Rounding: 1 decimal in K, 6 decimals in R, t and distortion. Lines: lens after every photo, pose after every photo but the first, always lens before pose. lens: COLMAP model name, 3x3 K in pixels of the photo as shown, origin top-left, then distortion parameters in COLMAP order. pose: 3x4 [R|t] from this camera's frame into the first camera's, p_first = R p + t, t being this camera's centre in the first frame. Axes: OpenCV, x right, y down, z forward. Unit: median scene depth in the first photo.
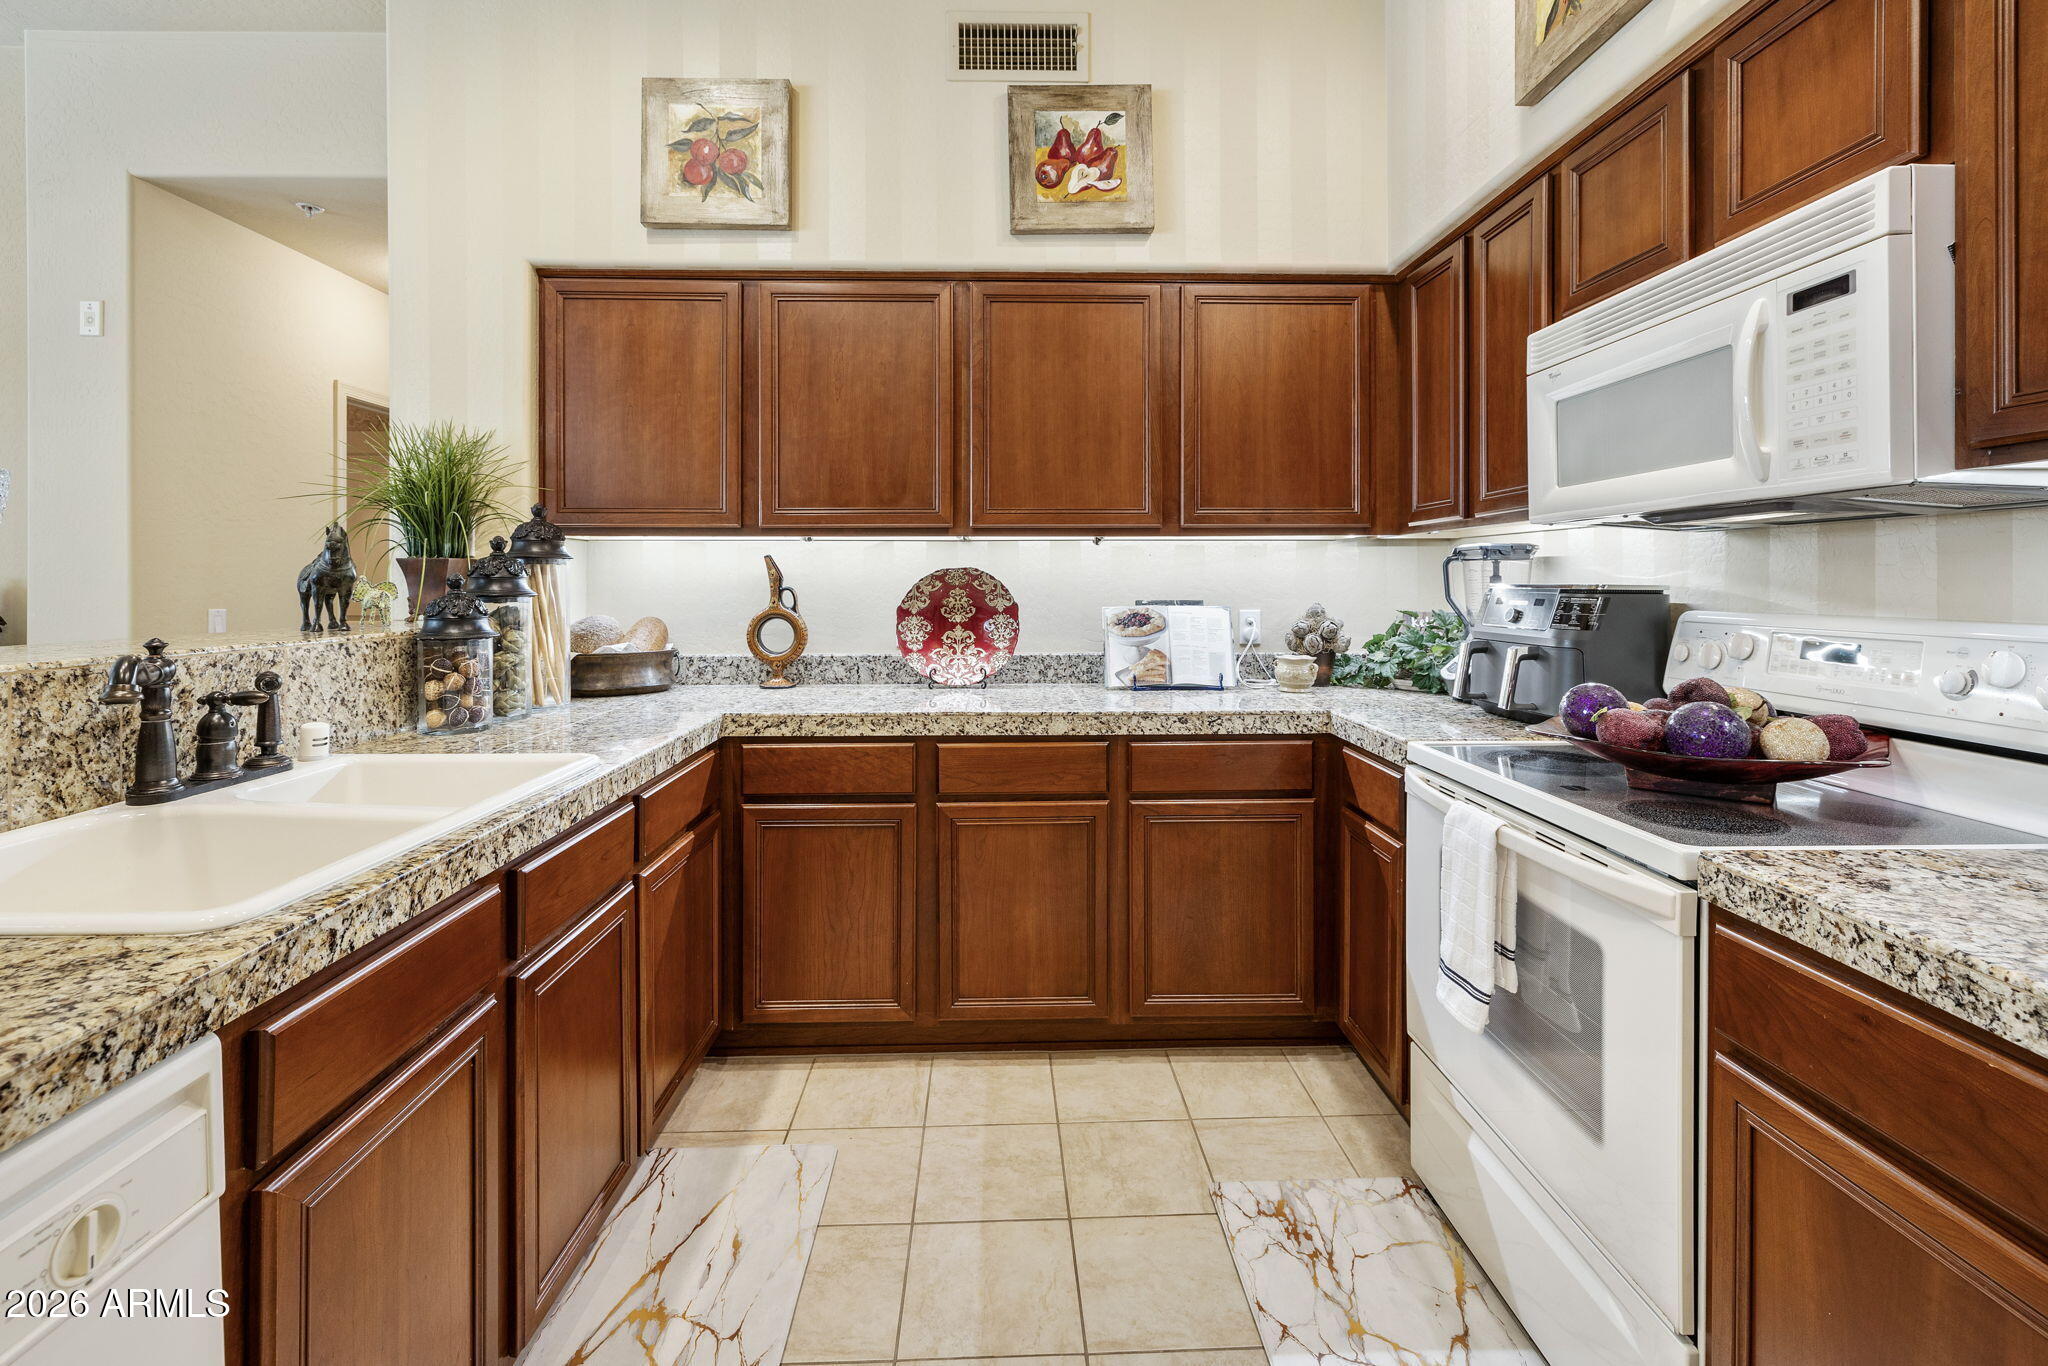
lens RADIAL K [[886.1, 0, 1022.9], [0, 886.1, 585.1], [0, 0, 1]] dist [-0.002513, 0.000015]
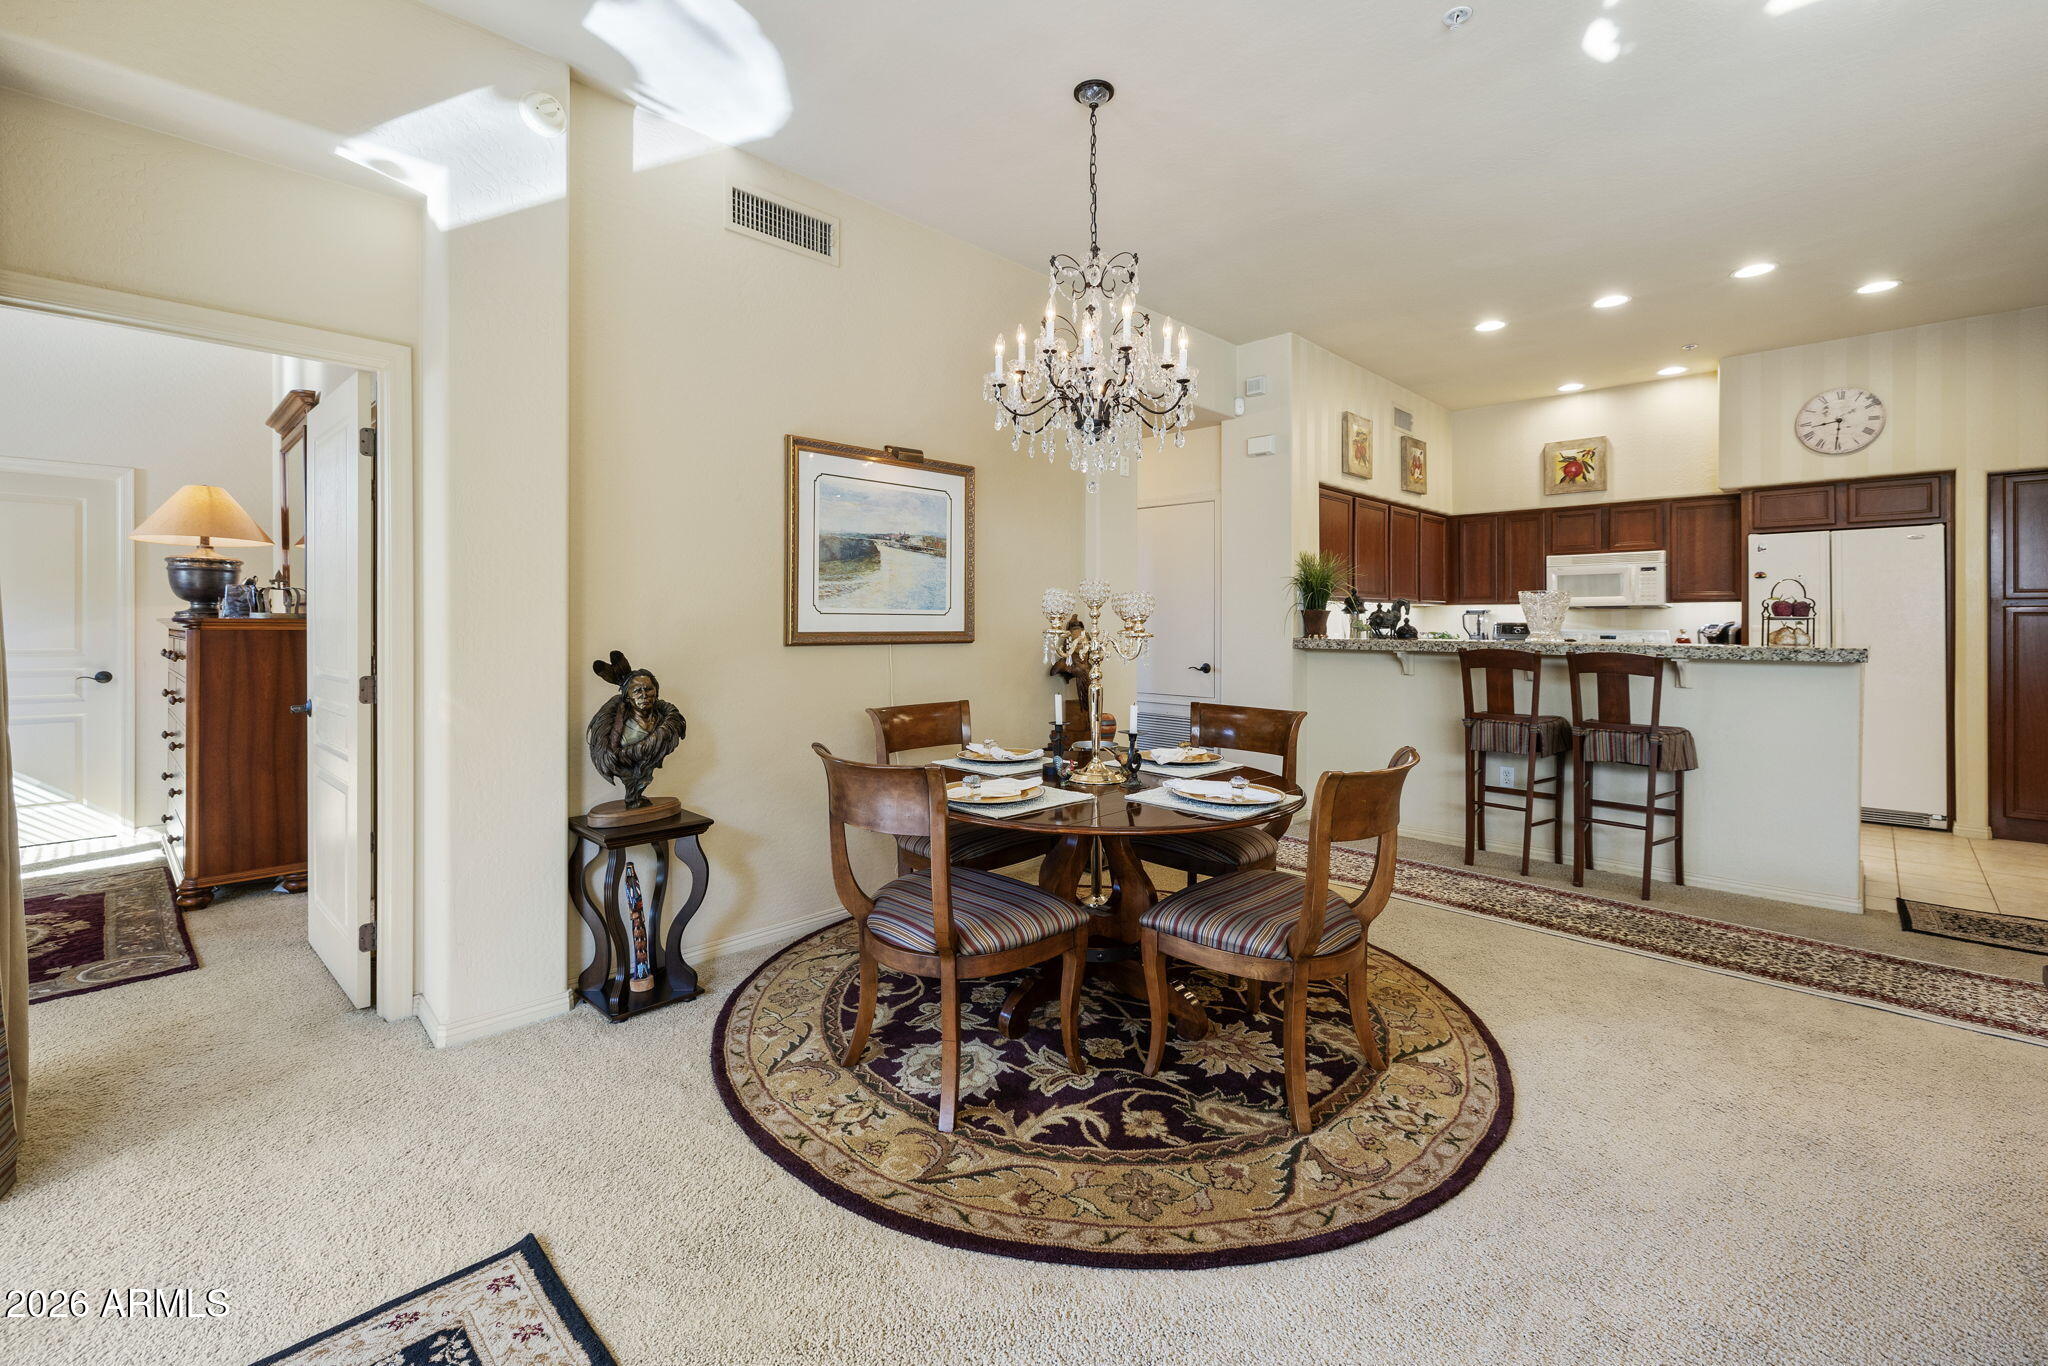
lens RADIAL K [[886.1, 0, 1007.0], [0, 886.1, 621.4], [0, 0, 1]] dist [-0.002513, 0.000015]
pose [[0.724055, -0.001006, 0.689741, -3.125049], [0.001373, 0.999999, 0.000017, -0.006427], [-0.689741, 0.000934, 0.724056, -0.123615]]
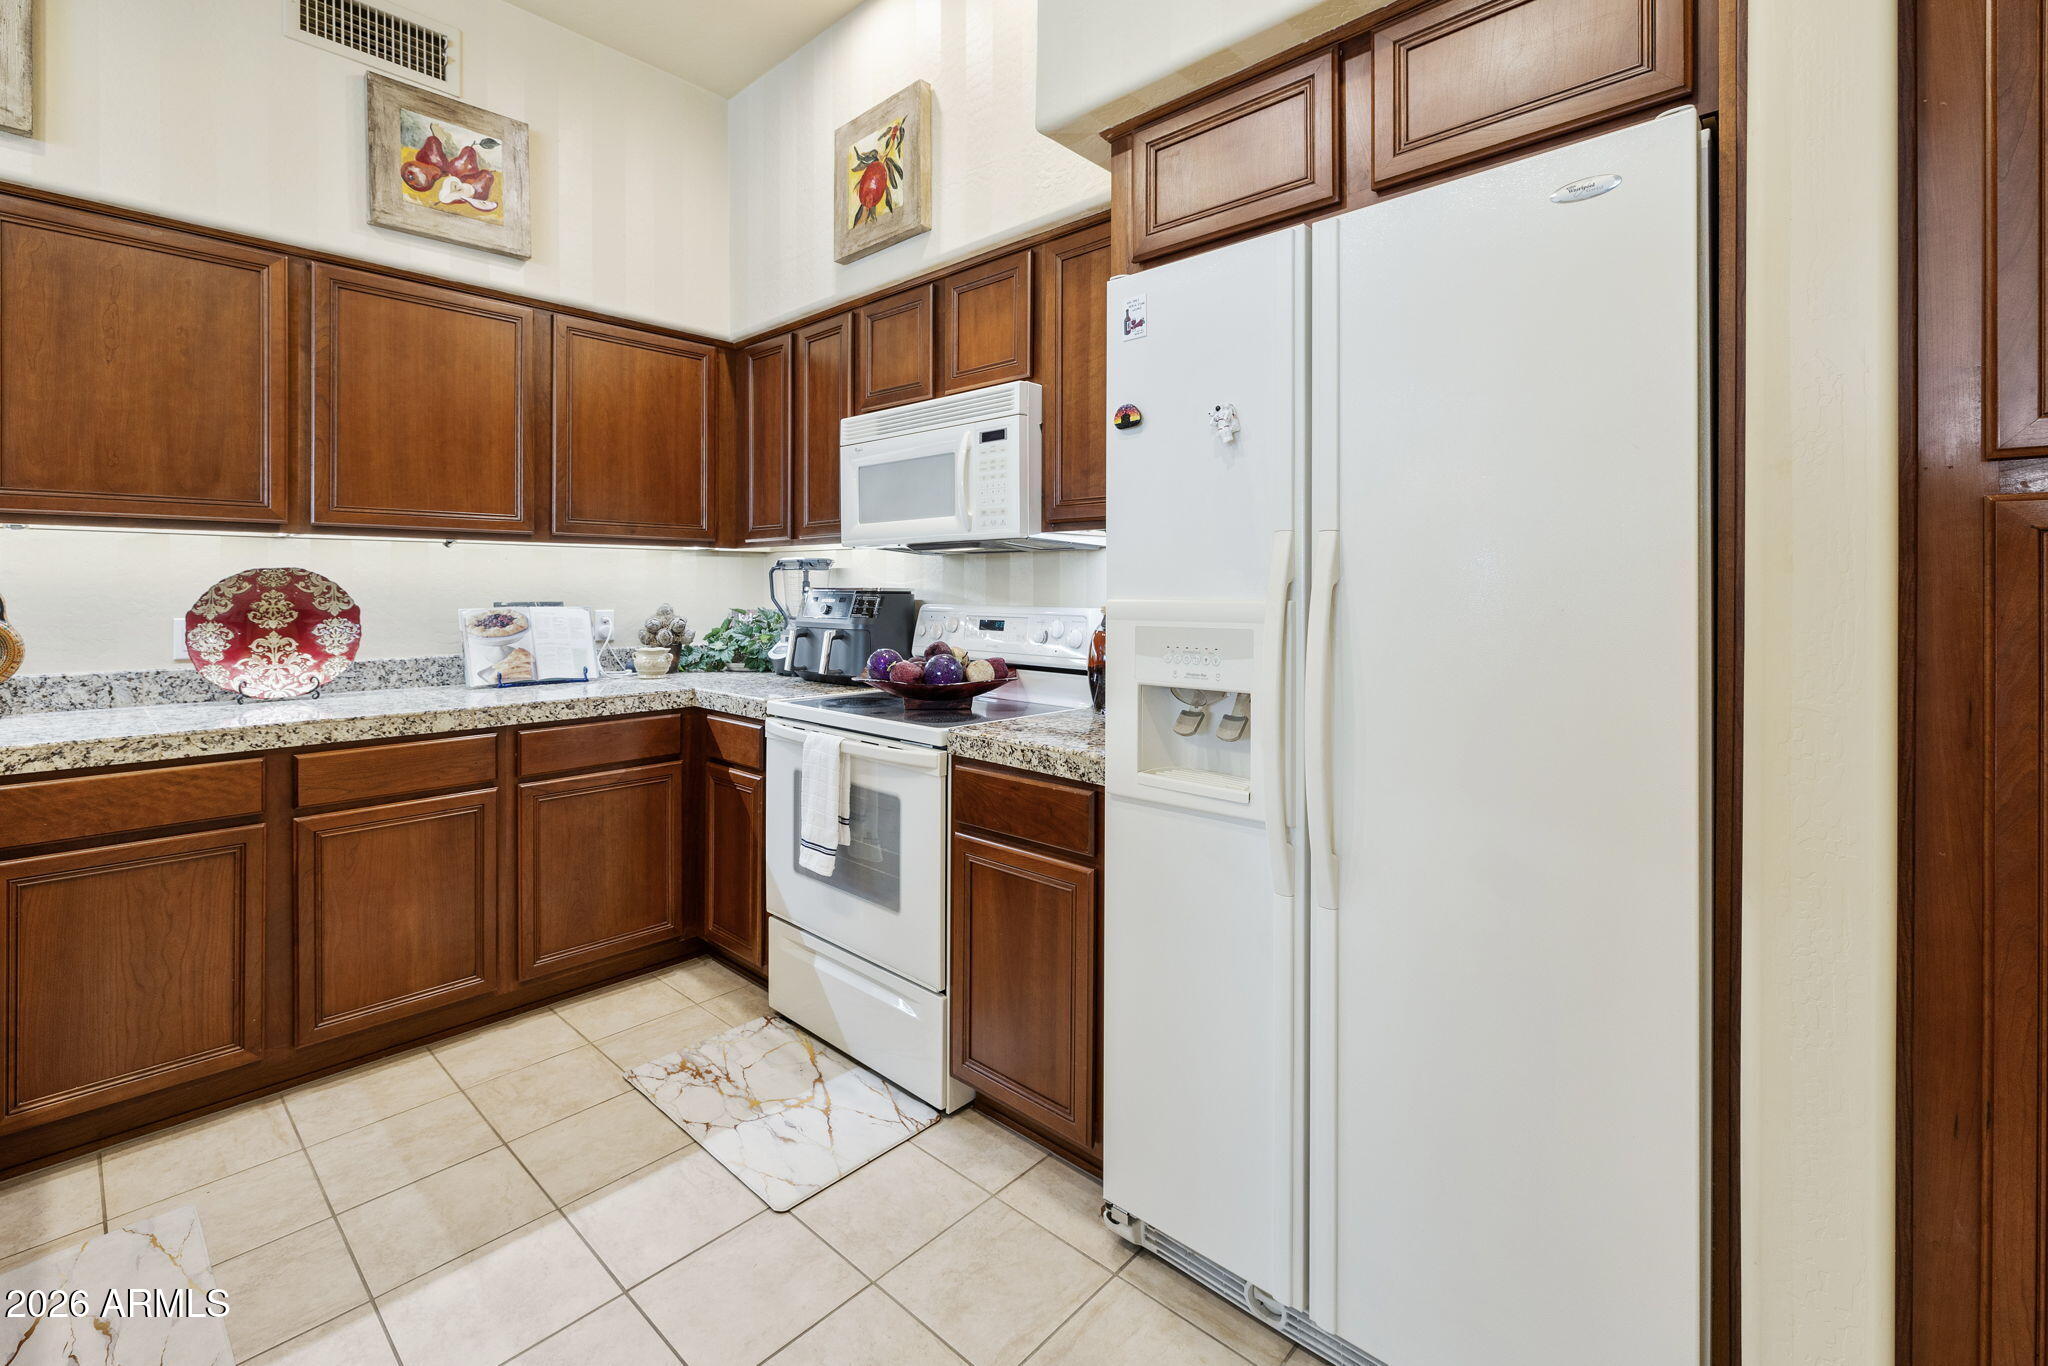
lens RADIAL K [[886.1, 0, 1025.3], [0, 886.1, 587.9], [0, 0, 1]] dist [-0.002513, 0.000015]
pose [[0.693454, 0.003161, 0.720494, -0.237584], [-0.001821, 0.999995, -0.002634, 0.002812], [-0.720499, 0.000514, 0.693456, -0.210175]]
